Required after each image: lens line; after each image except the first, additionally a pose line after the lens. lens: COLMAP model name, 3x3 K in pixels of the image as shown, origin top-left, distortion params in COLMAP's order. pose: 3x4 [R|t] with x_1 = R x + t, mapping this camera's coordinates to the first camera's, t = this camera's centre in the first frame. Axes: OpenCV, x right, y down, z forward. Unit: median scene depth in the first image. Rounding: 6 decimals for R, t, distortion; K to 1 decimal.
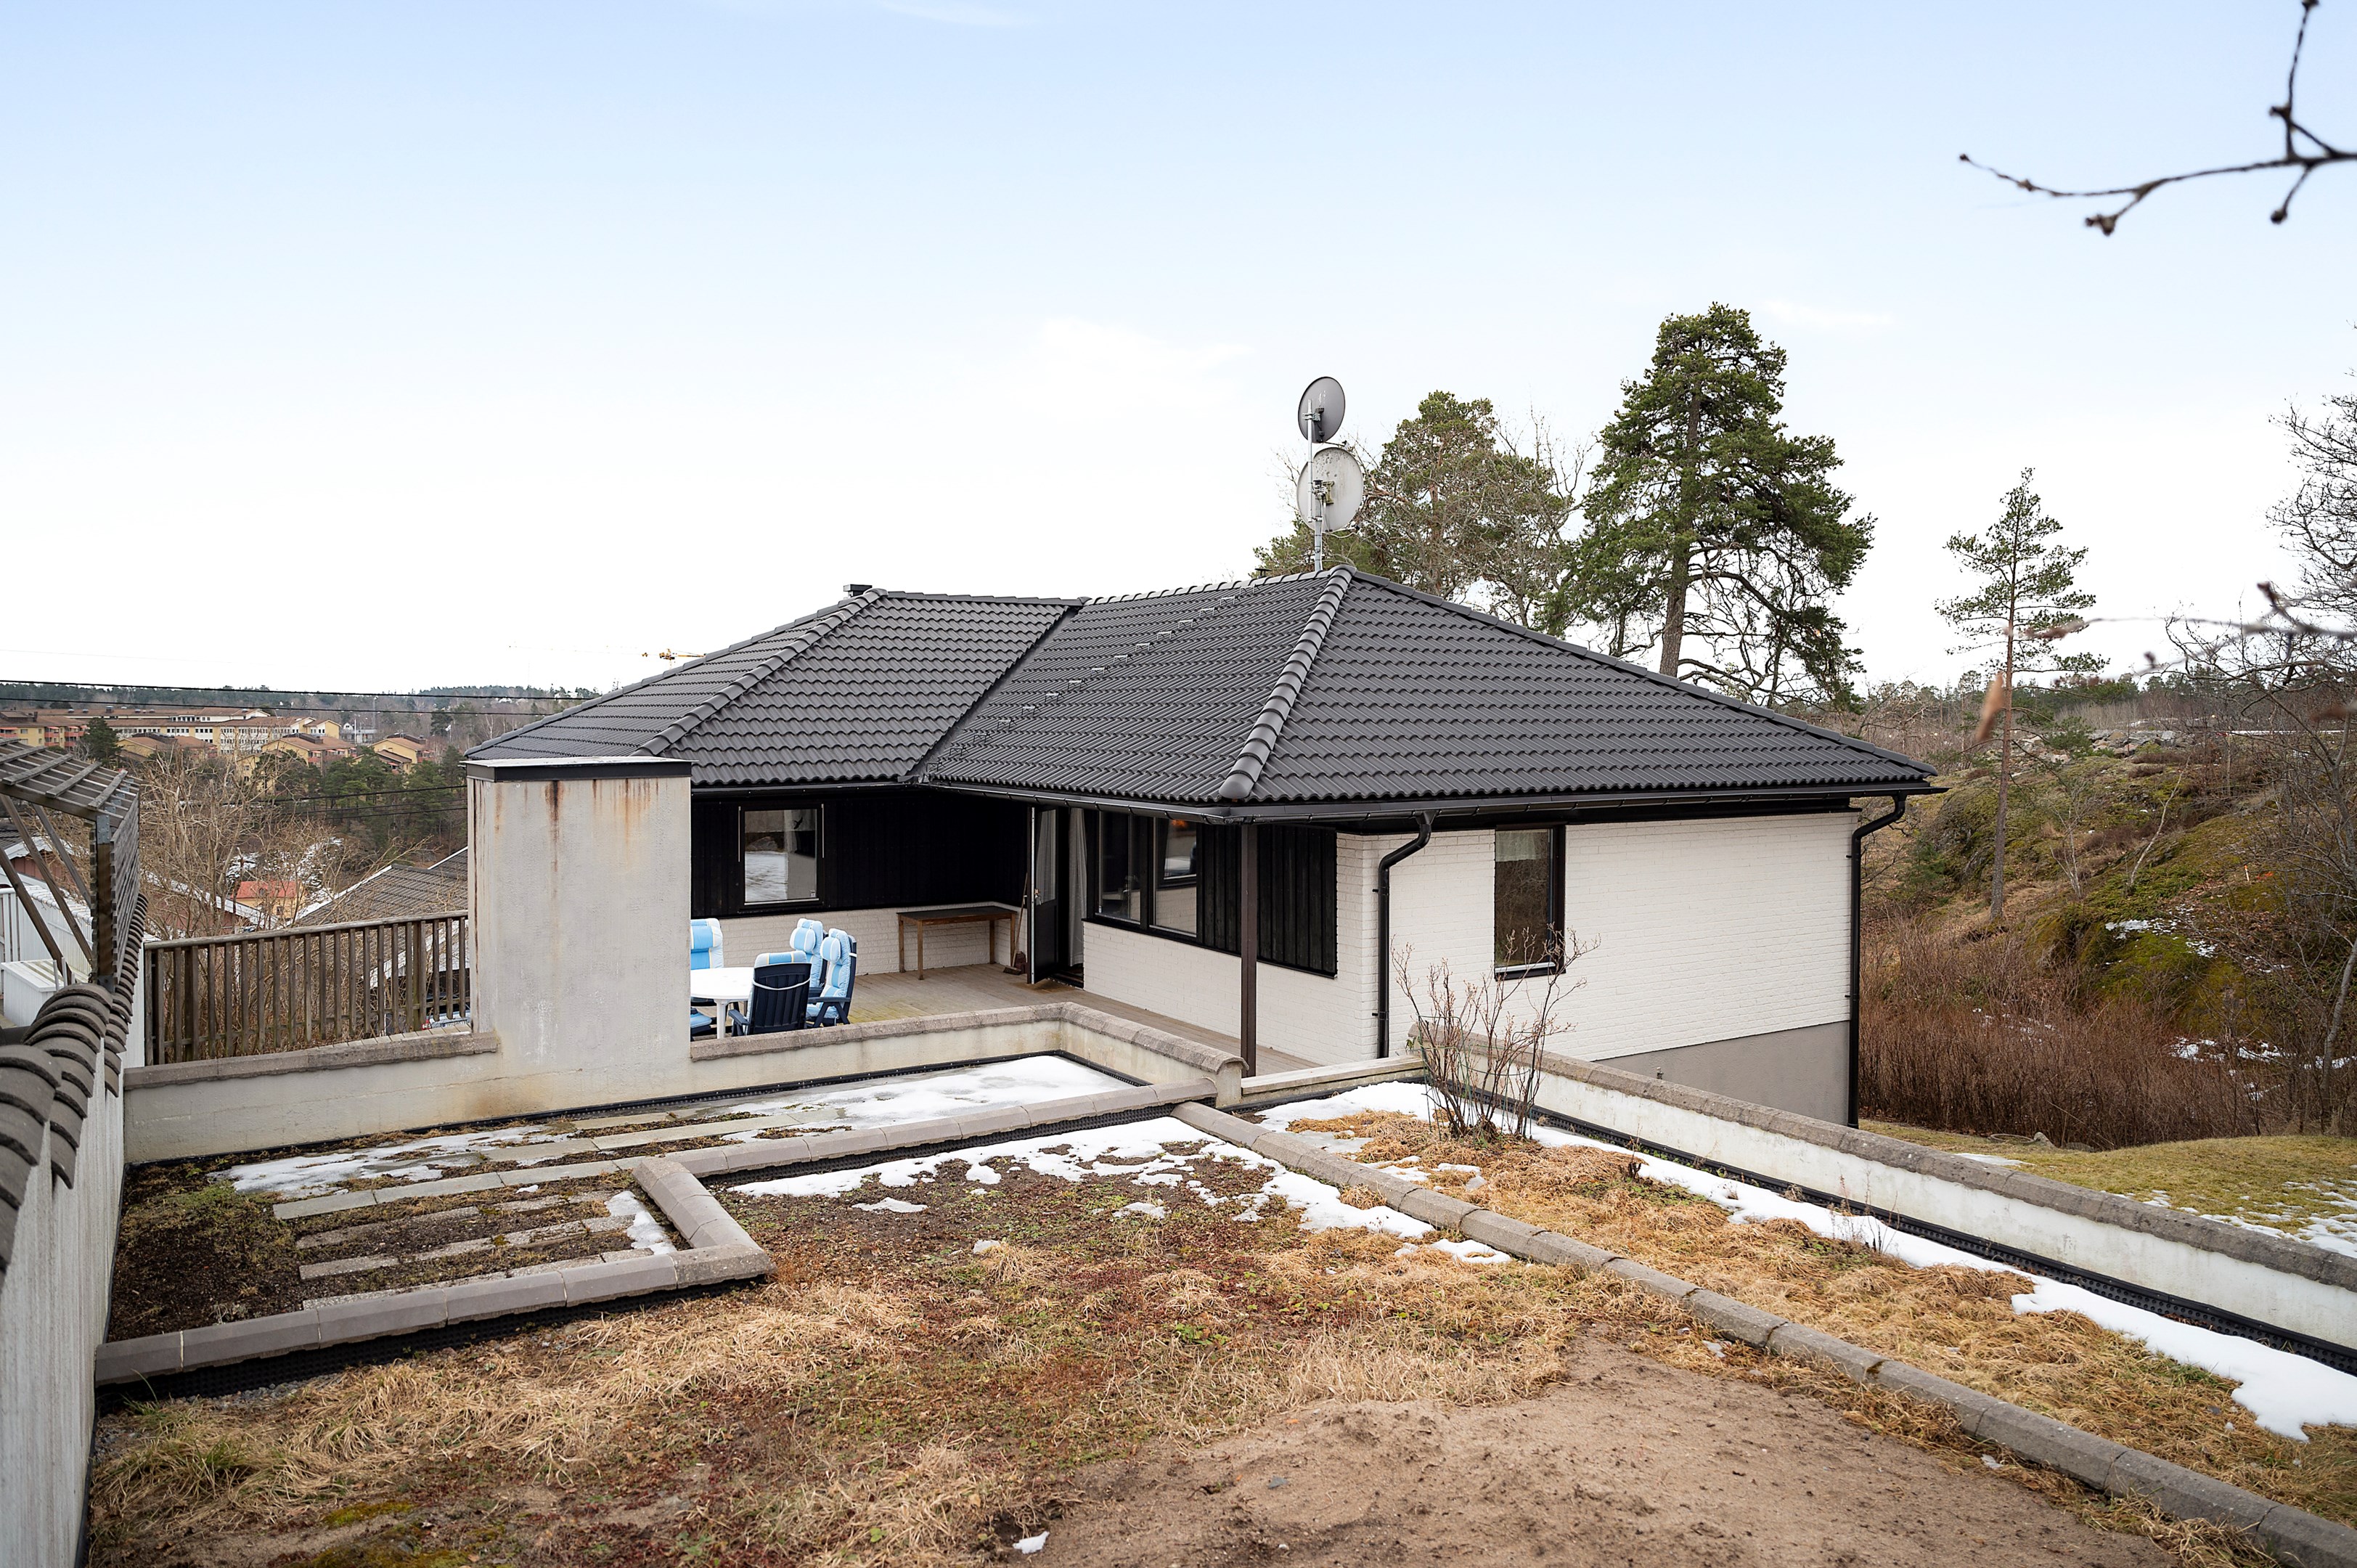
lens RADIAL K [[1620.3, 0, 1178.5], [0, 1620.3, 784.0], [0, 0, 1]] dist [-0.002131, 0.000588]
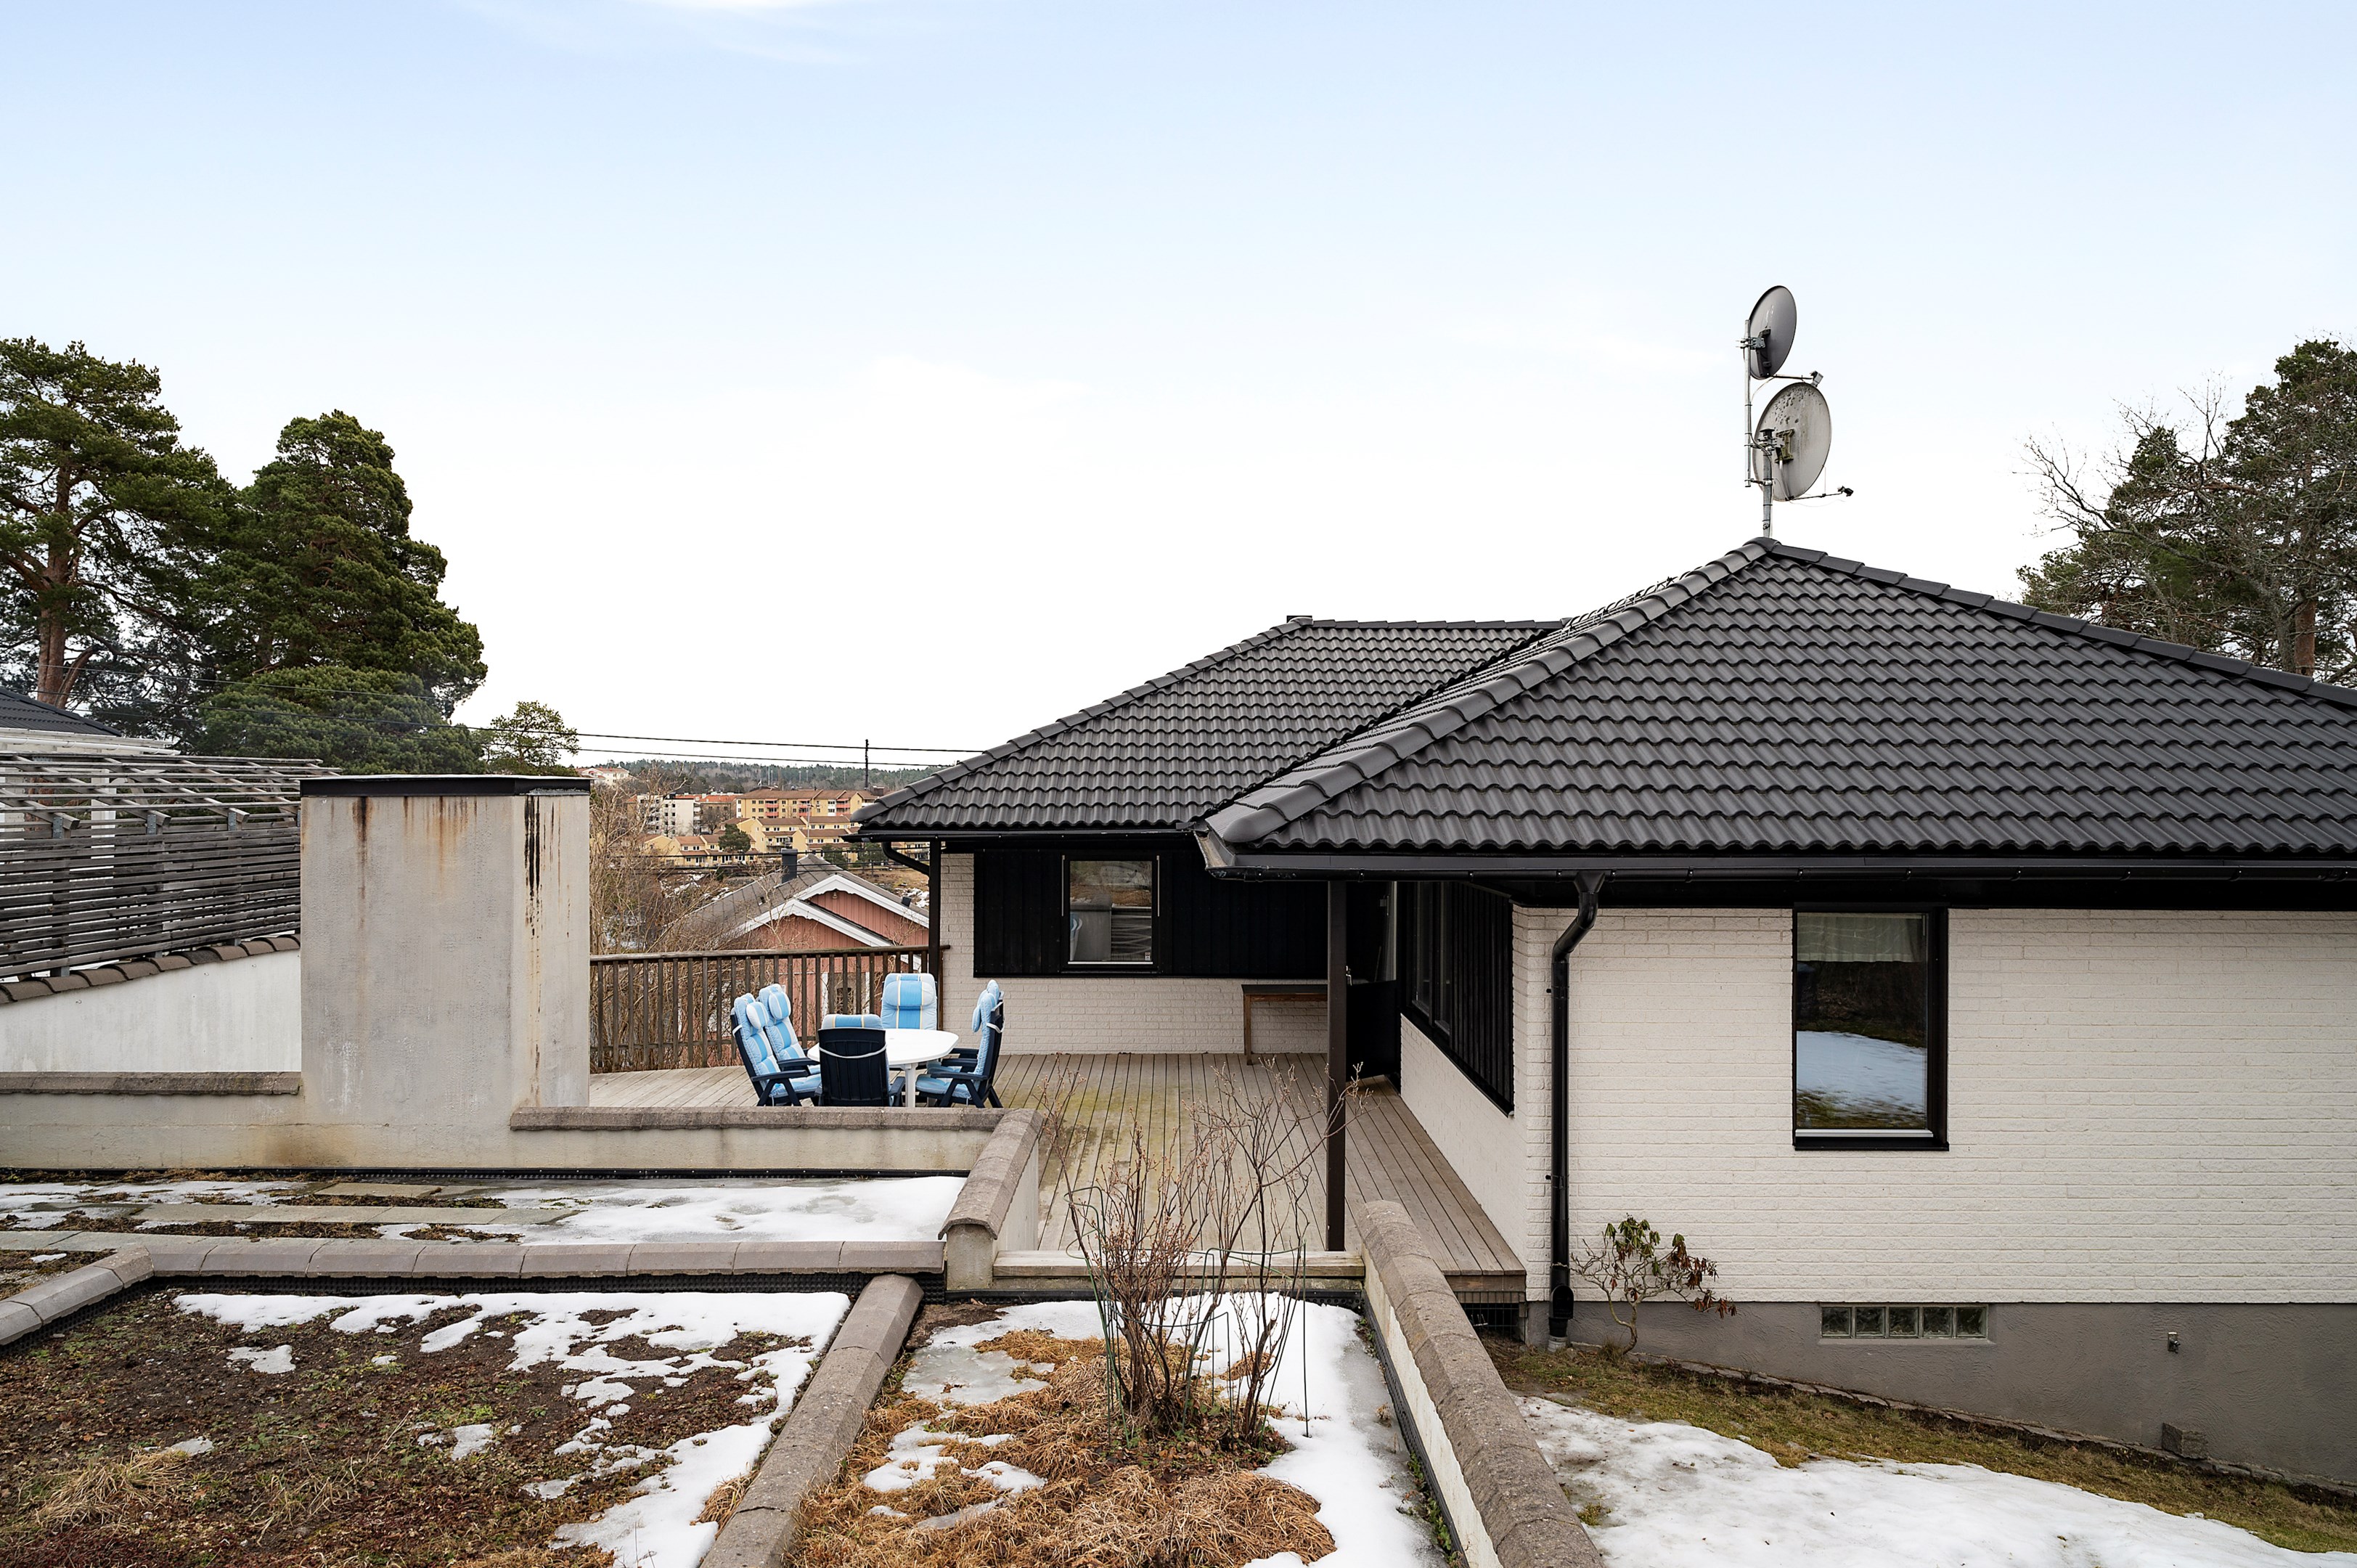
lens RADIAL K [[1580.9, 0, 1174.4], [0, 1580.9, 809.0], [0, 0, 1]] dist [0.001243, 0.000616]
pose [[0.847056, 0.007784, -0.531447, 0.447278], [-0.025235, 0.999354, -0.025584, 0.015212], [0.530904, 0.035082, 0.846705, 0.485919]]
